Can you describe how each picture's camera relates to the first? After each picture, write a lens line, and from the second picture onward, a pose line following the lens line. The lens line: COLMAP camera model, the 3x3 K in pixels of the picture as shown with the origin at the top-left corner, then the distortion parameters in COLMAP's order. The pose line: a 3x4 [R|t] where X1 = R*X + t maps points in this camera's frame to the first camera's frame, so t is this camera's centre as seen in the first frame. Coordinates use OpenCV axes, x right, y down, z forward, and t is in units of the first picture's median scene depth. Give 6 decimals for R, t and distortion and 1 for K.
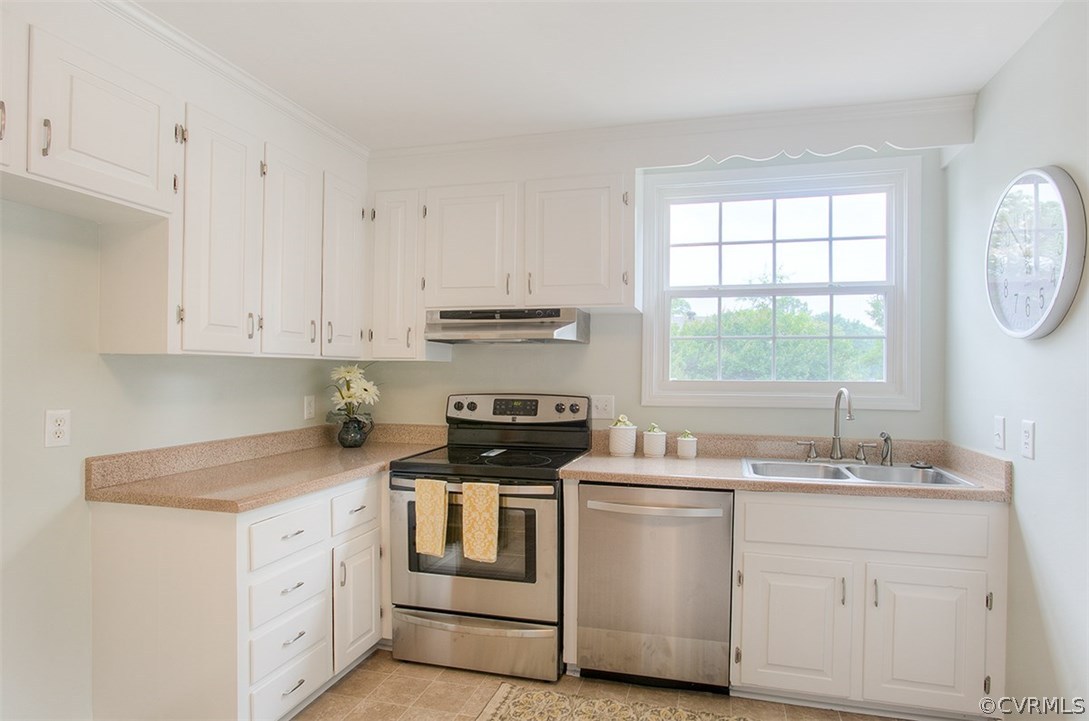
lens RADIAL K [[616.5, 0, 545.4], [0, 616.5, 371.9], [0, 0, 1]] dist [-0.064265, 0.041027]
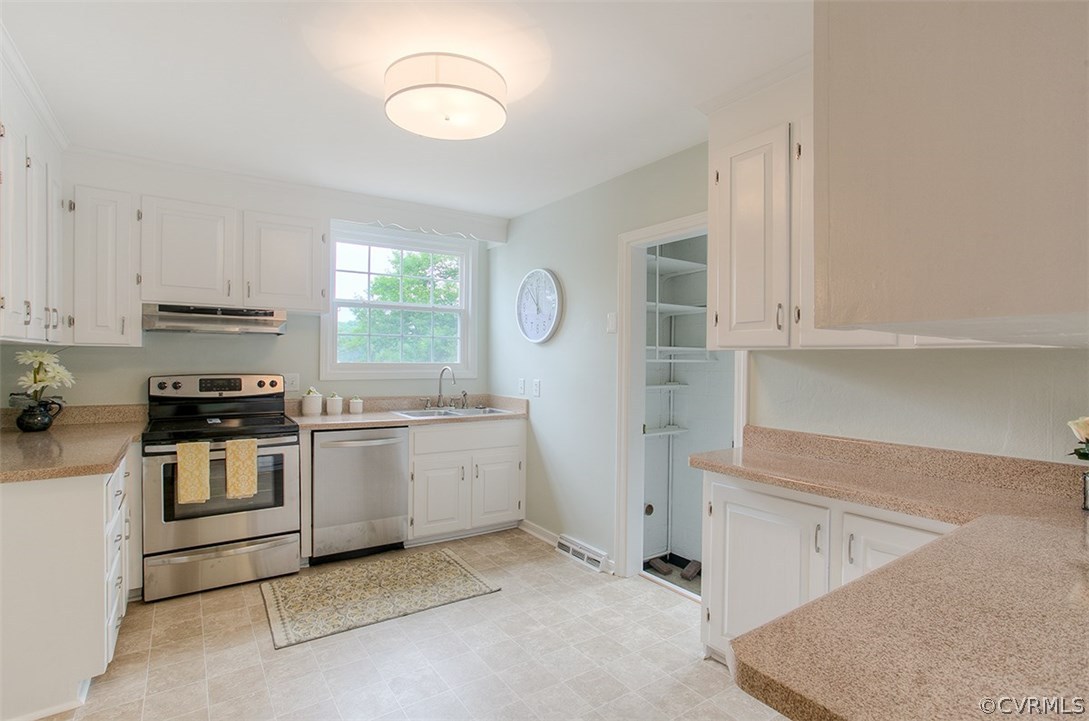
lens RADIAL K [[536.6, 0, 538.4], [0, 536.6, 361.2], [0, 0, 1]] dist [-0.007362, 0.000448]
pose [[0.662476, -0.003426, 0.749075, -0.466644], [-0.005204, 0.999944, 0.009176, -0.004496], [-0.749065, -0.009977, 0.662421, -0.221901]]
